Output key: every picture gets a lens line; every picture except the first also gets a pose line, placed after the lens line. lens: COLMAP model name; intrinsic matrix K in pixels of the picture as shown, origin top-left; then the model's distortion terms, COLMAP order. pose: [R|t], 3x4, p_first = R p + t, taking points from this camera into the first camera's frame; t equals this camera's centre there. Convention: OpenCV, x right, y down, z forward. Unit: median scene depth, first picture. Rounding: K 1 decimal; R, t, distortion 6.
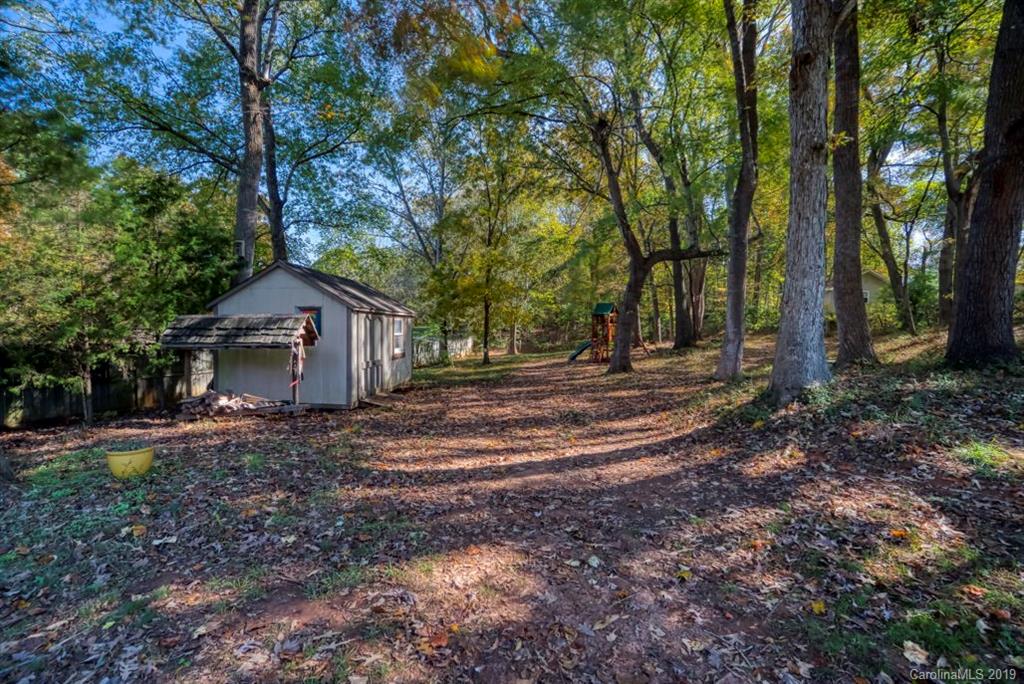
lens RADIAL K [[484.9, 0, 509.9], [0, 484.9, 339.0], [0, 0, 1]] dist [-0.058081, 0.028144]
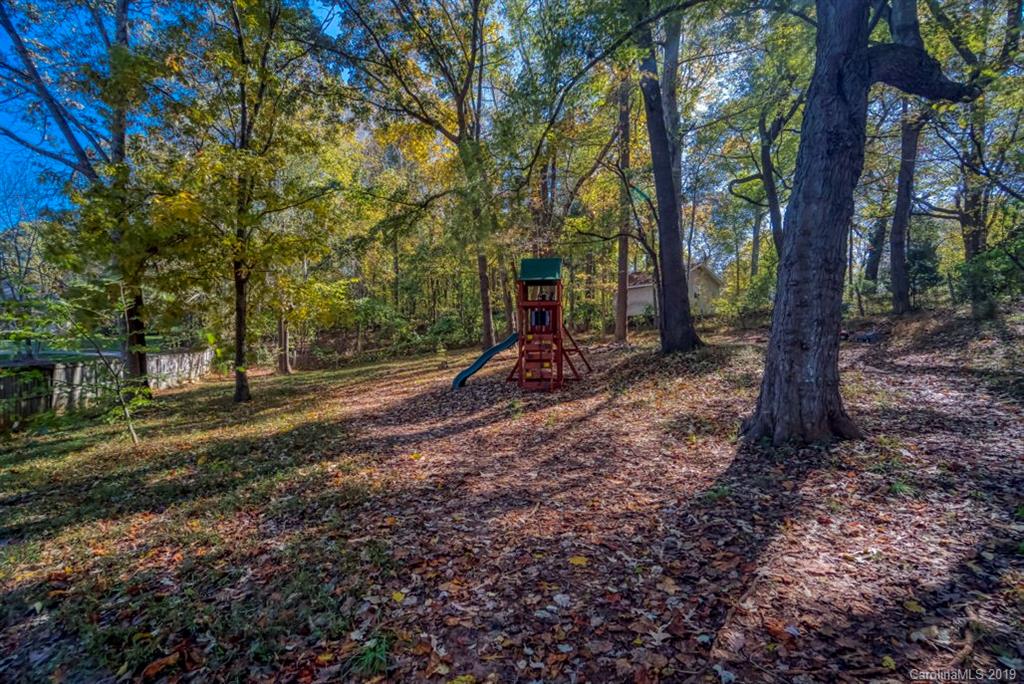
lens RADIAL K [[484.9, 0, 509.9], [0, 484.9, 339.0], [0, 0, 1]] dist [-0.058081, 0.028144]
pose [[0.891725, -0.012147, 0.452415, -0.015499], [0.018119, 0.999796, -0.008869, -0.003462], [-0.452215, 0.016106, 0.891763, 0.302868]]
